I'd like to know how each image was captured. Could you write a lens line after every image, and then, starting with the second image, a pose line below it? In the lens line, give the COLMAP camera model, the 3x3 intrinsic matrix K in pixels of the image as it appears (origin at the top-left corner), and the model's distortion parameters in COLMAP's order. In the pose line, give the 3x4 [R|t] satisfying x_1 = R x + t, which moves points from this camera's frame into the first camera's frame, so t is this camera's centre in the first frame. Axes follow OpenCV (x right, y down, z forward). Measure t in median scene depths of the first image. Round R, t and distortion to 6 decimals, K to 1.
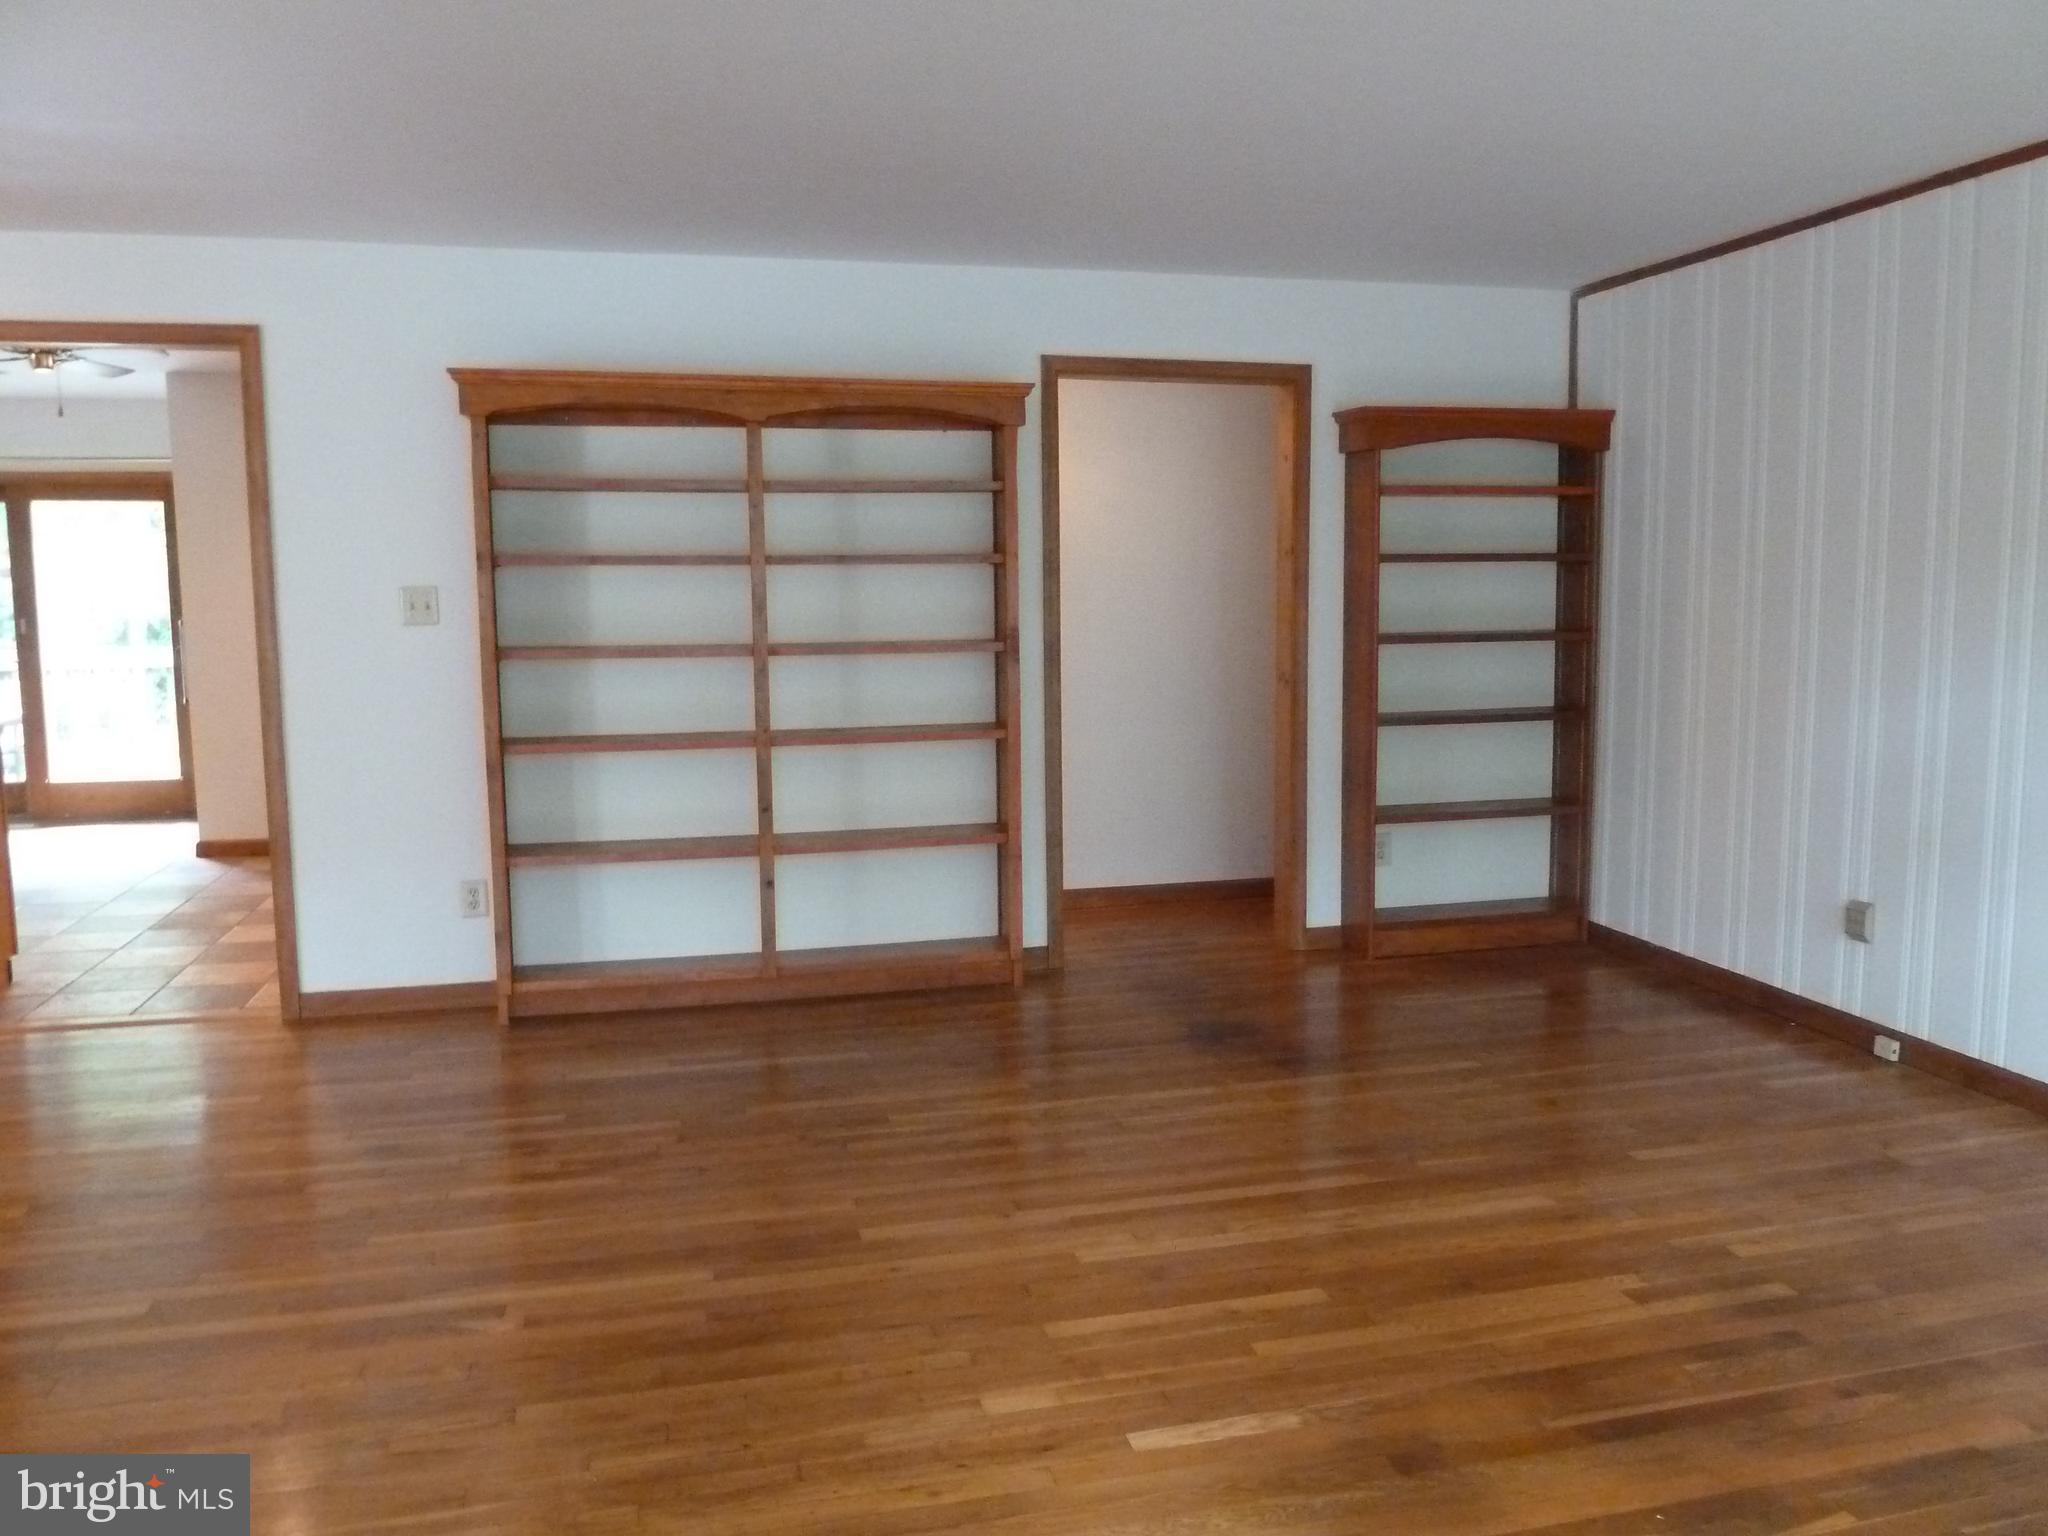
lens RADIAL K [[1532.6, 0, 1031.5], [0, 1532.6, 765.5], [0, 0, 1]] dist [-0.037164, 0.020051]
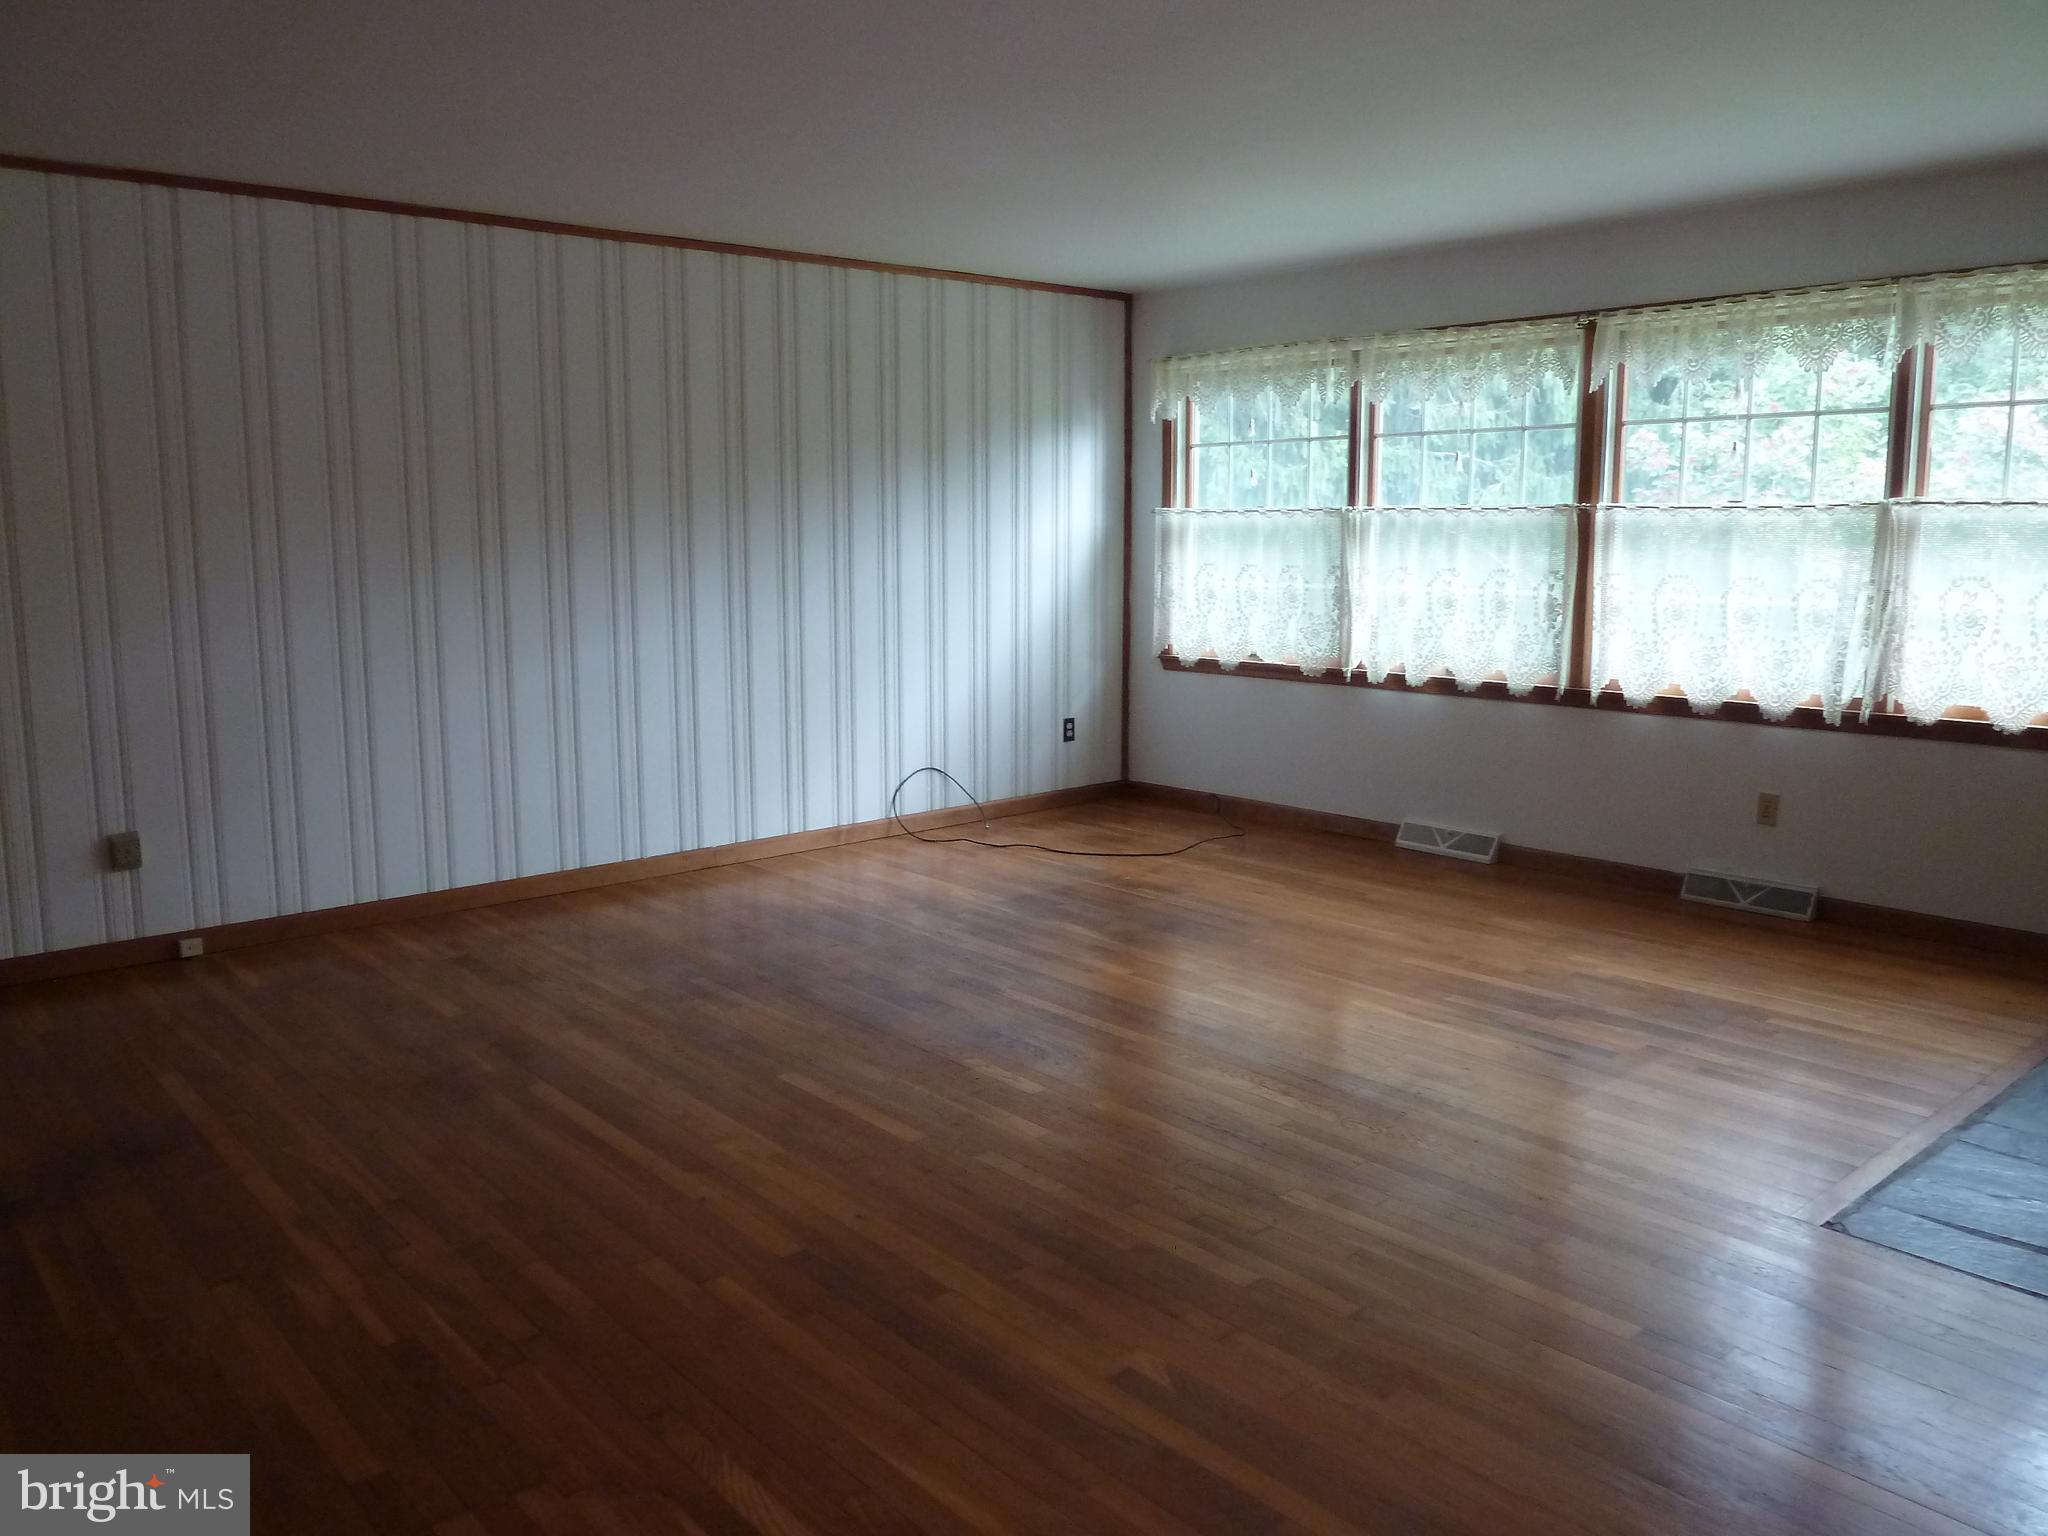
lens RADIAL K [[1532.6, 0, 1031.5], [0, 1532.6, 765.5], [0, 0, 1]] dist [-0.037164, 0.020051]
pose [[-0.468957, -0.129259, 0.873711, -0.911805], [0.111943, 0.972557, 0.203967, -0.138258], [-0.876098, 0.193457, -0.441618, 1.199222]]
